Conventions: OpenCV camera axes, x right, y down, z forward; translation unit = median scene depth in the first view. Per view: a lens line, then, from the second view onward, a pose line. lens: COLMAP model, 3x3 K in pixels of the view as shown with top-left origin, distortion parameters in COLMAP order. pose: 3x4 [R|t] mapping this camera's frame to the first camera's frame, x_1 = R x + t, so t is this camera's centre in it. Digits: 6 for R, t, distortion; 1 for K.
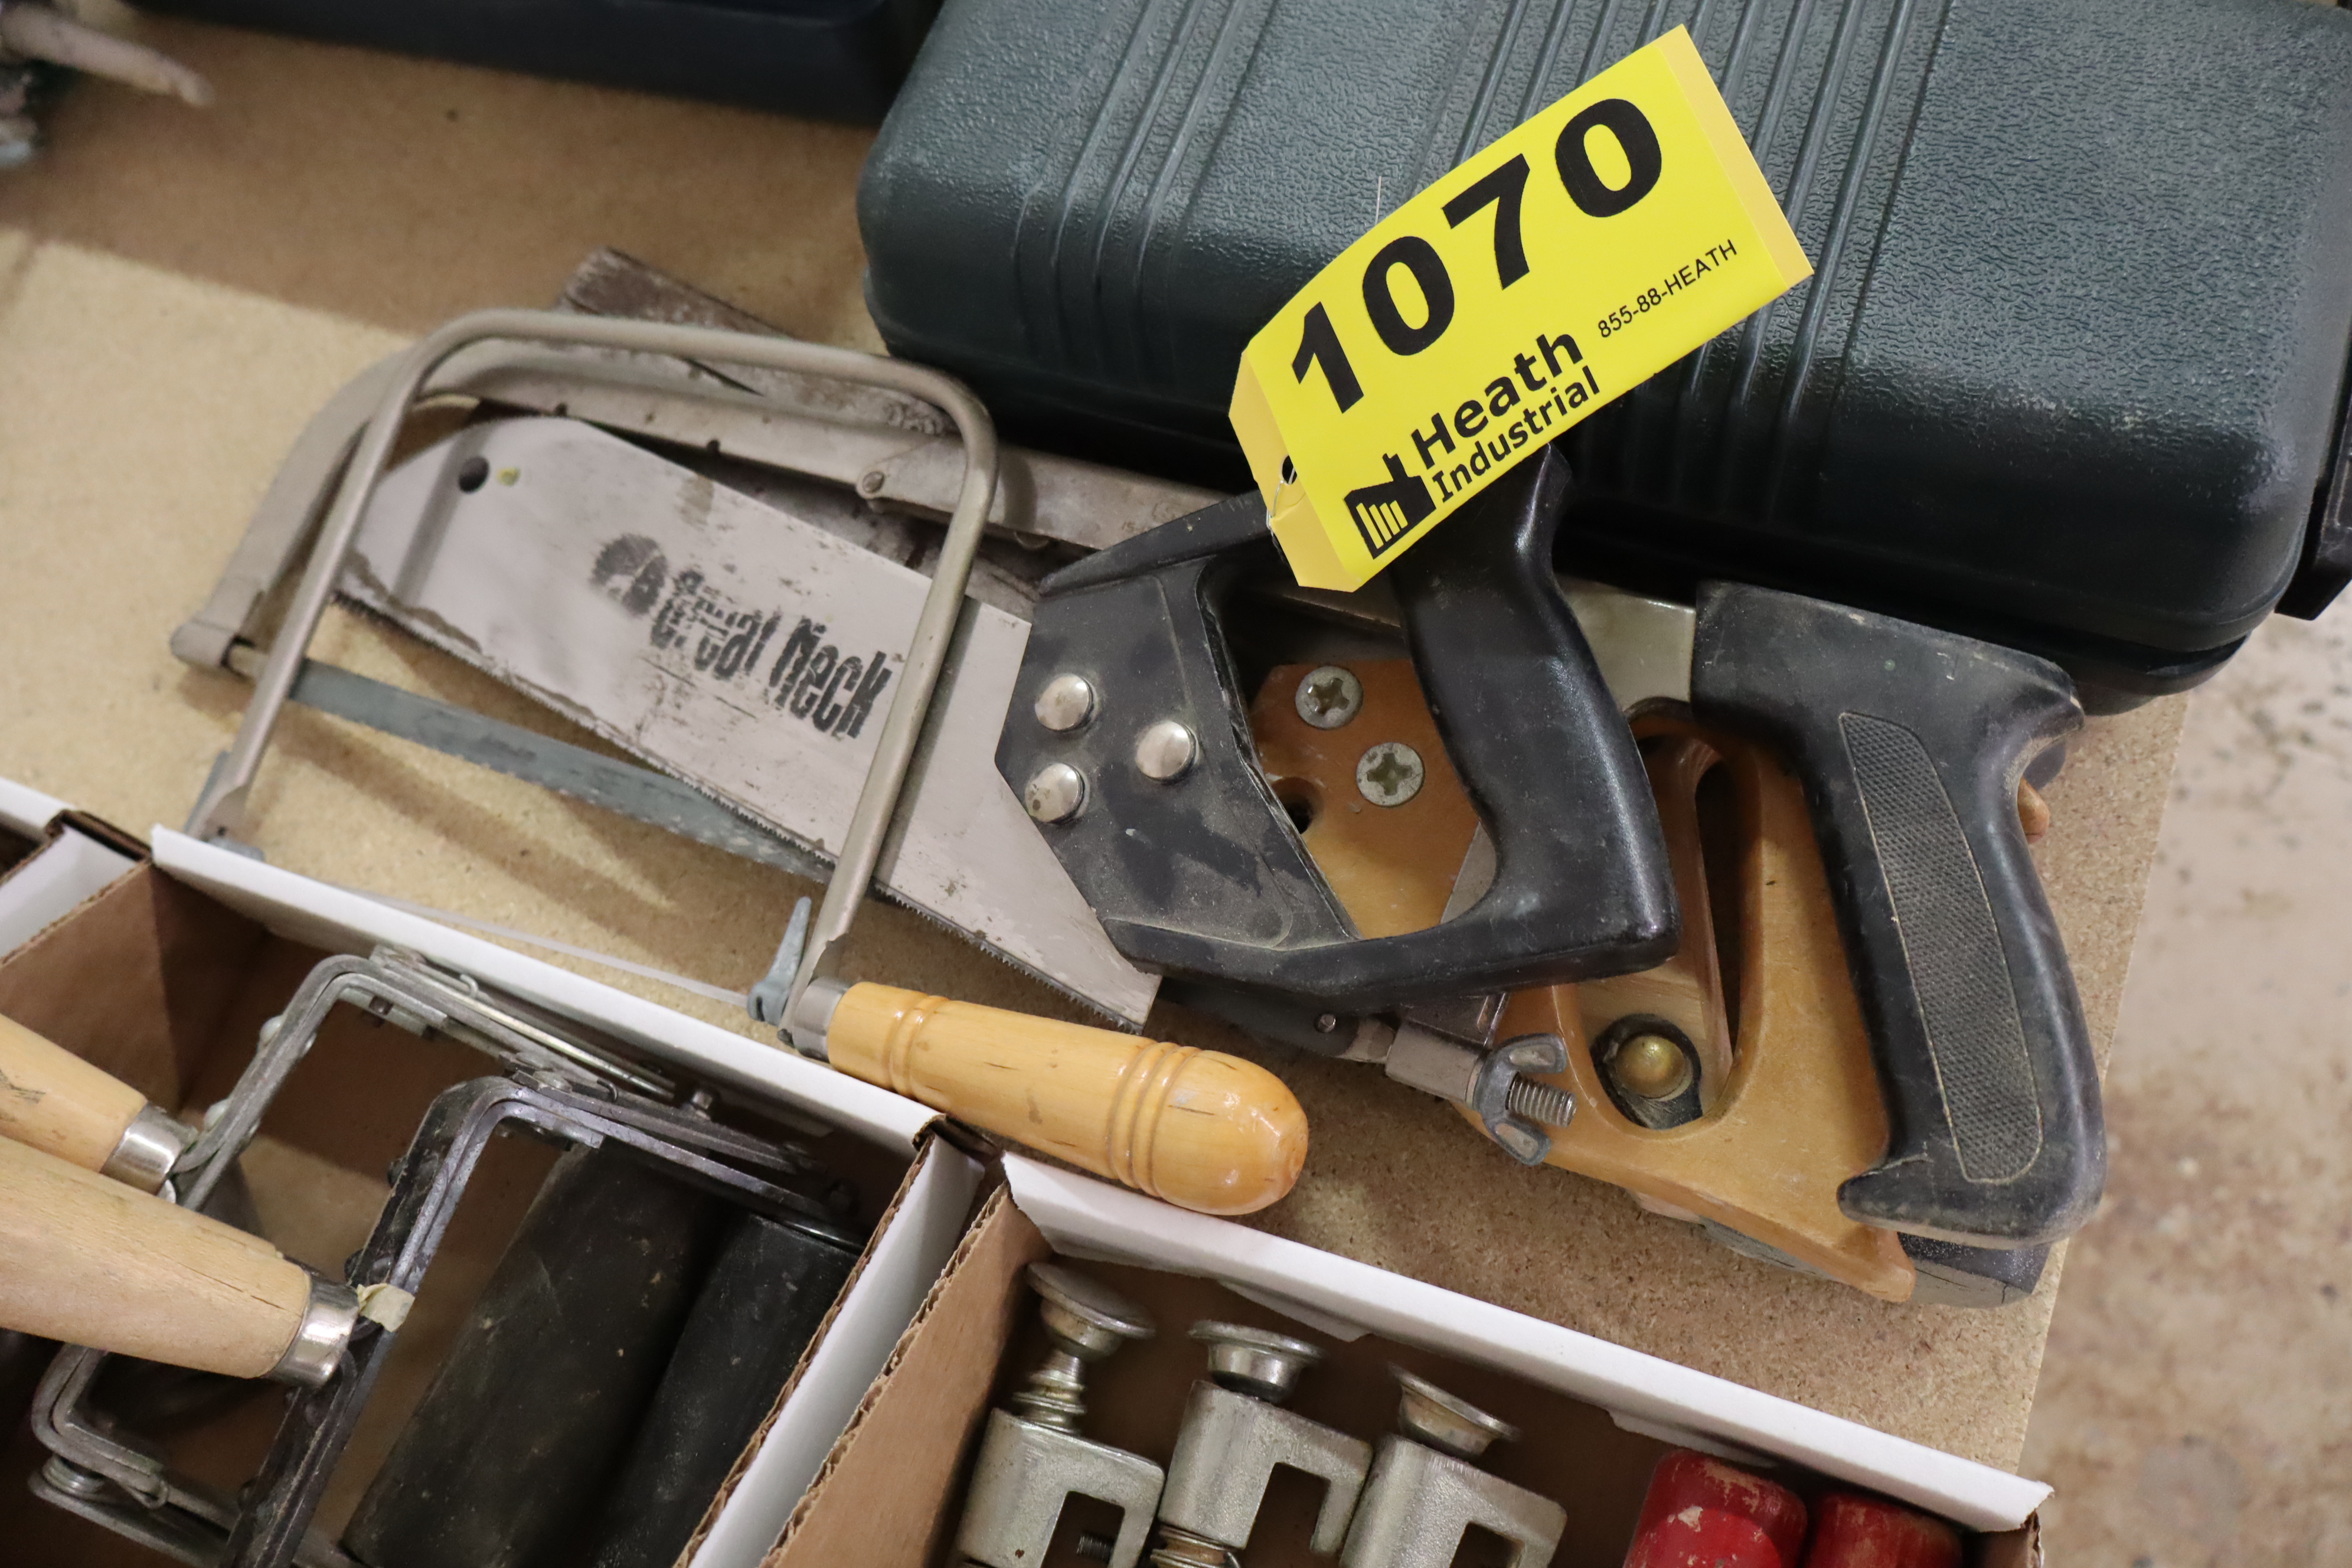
lens RADIAL K [[2052.1, 0, 1176.3], [0, 2052.1, 733.9], [0, 0, 1]] dist [0.014696, 0.006888]
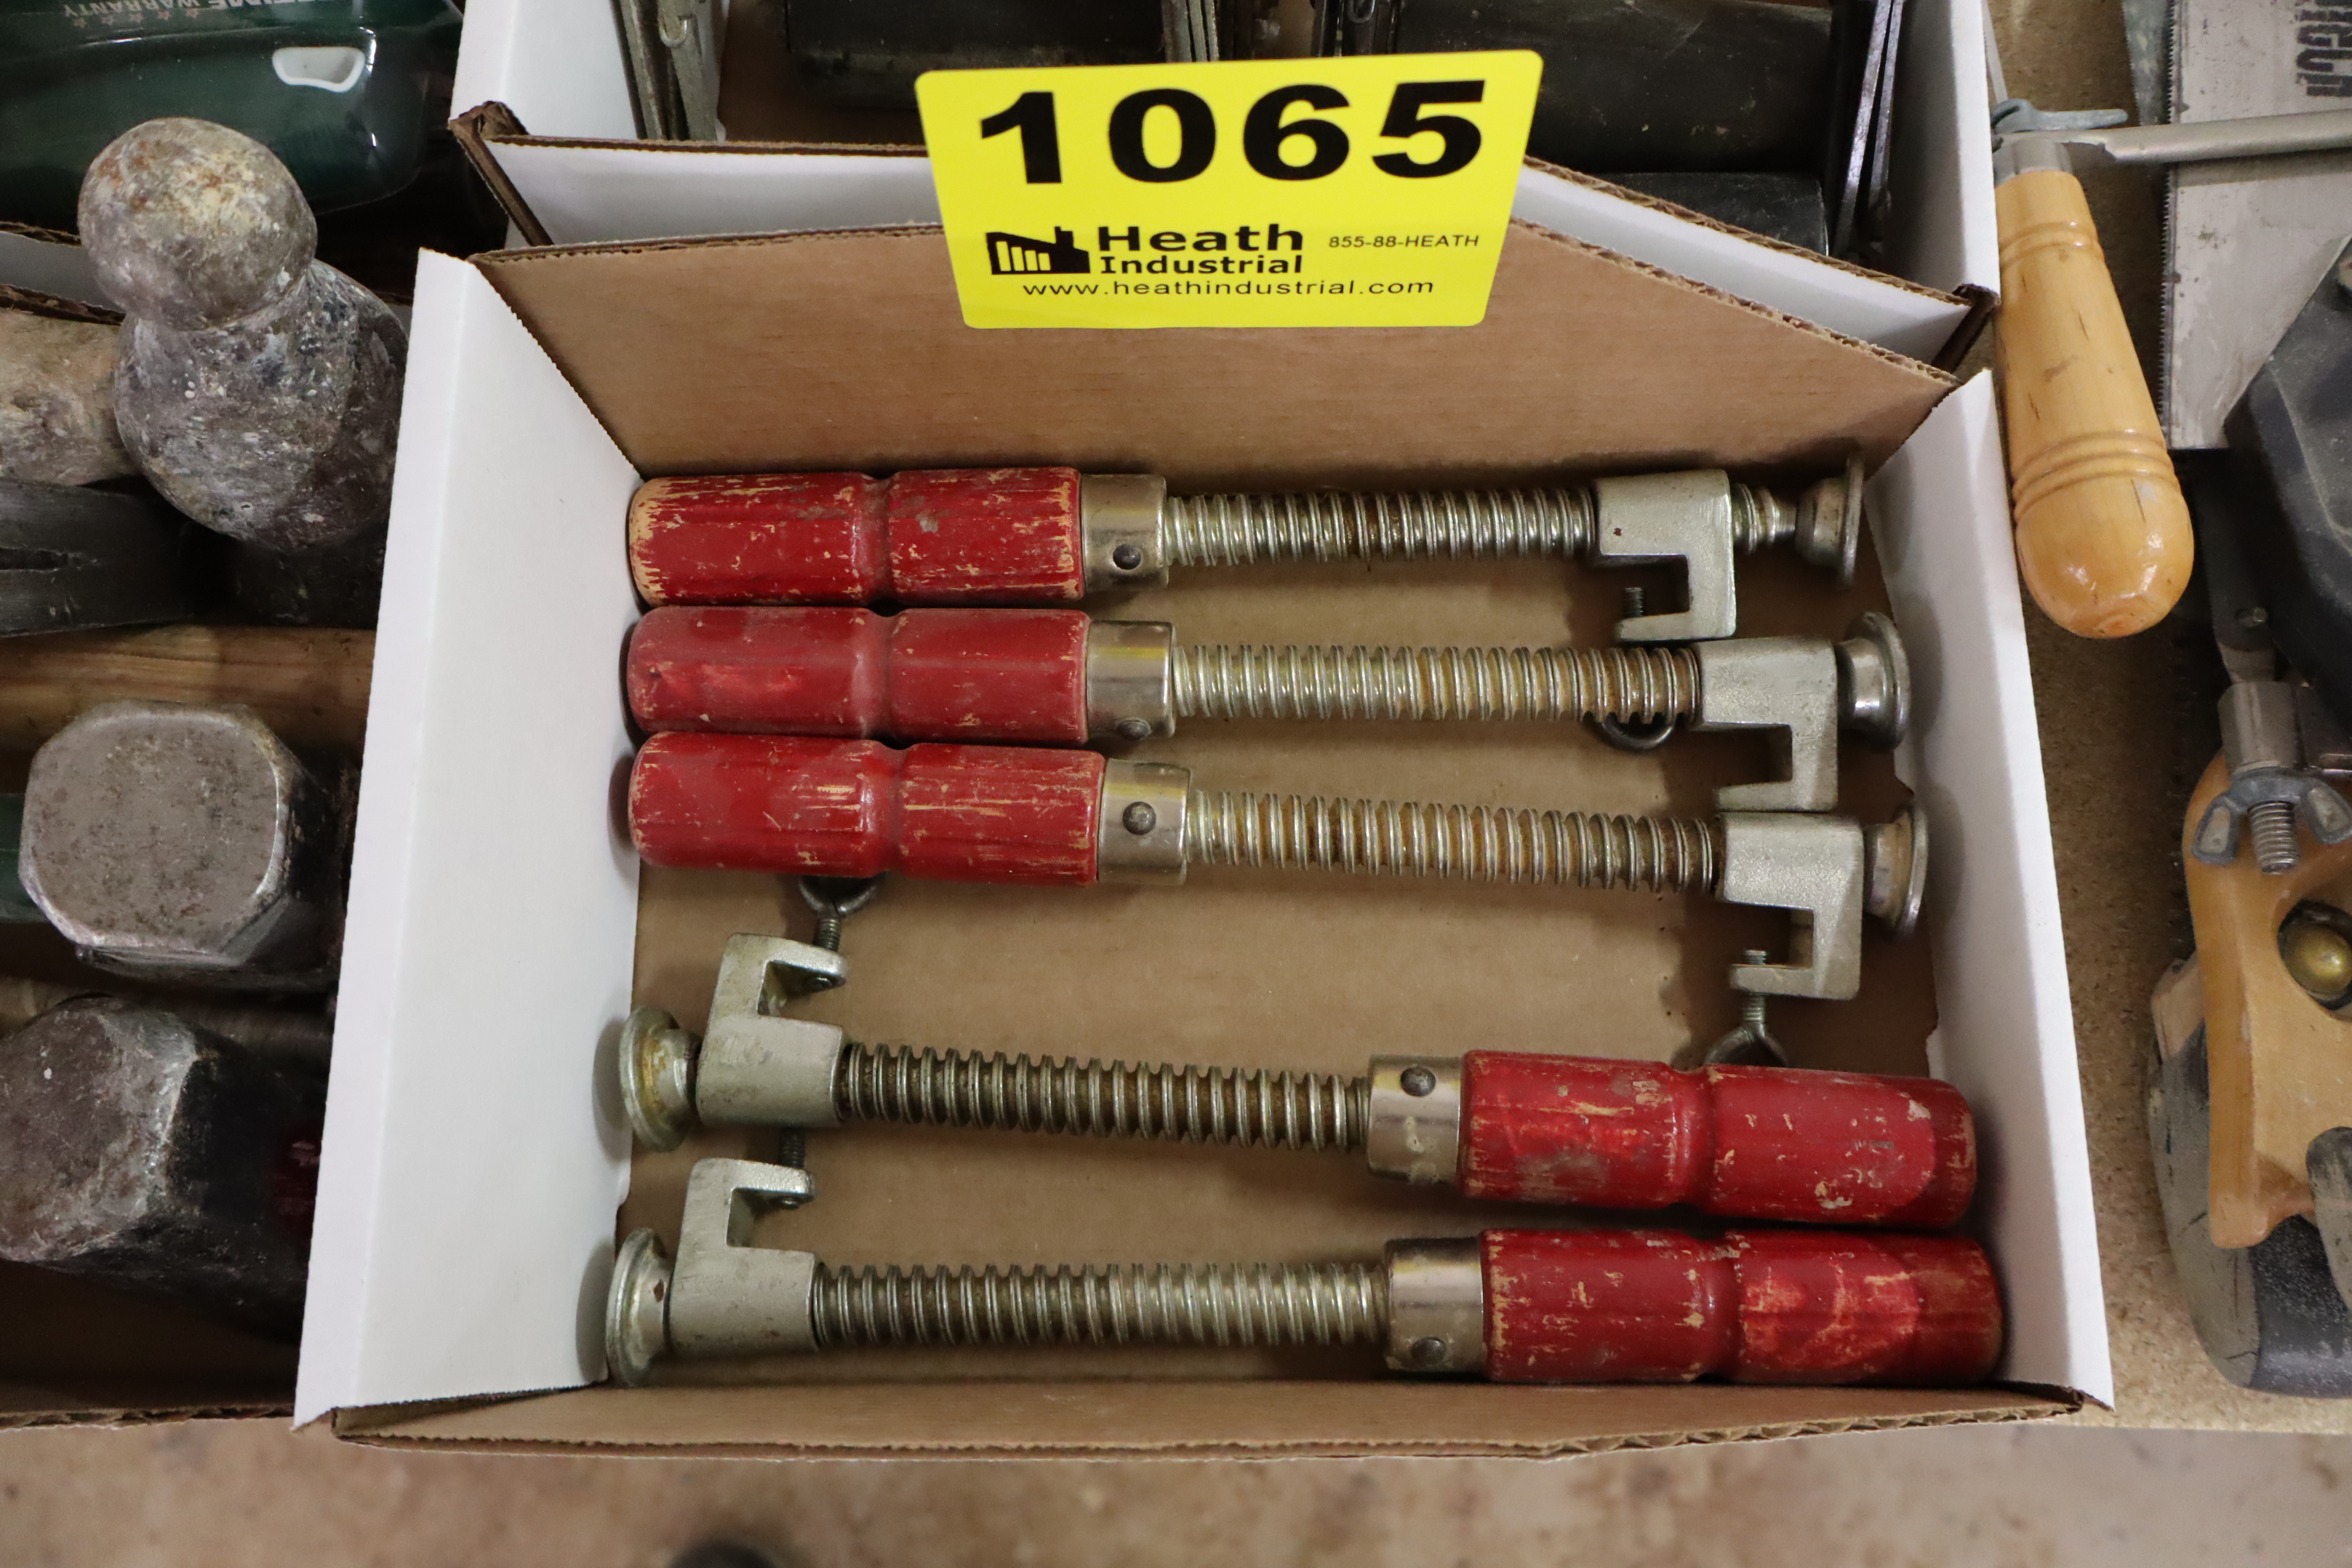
lens RADIAL K [[2052.1, 0, 1183.8], [0, 2052.1, 782.9], [0, 0, 1]] dist [0.014696, 0.006888]
pose [[0.322236, 0.940223, -0.110200, 0.089822], [-0.888872, 0.340558, 0.306475, 0.311863], [0.325684, -0.000803, 0.945478, -0.082045]]
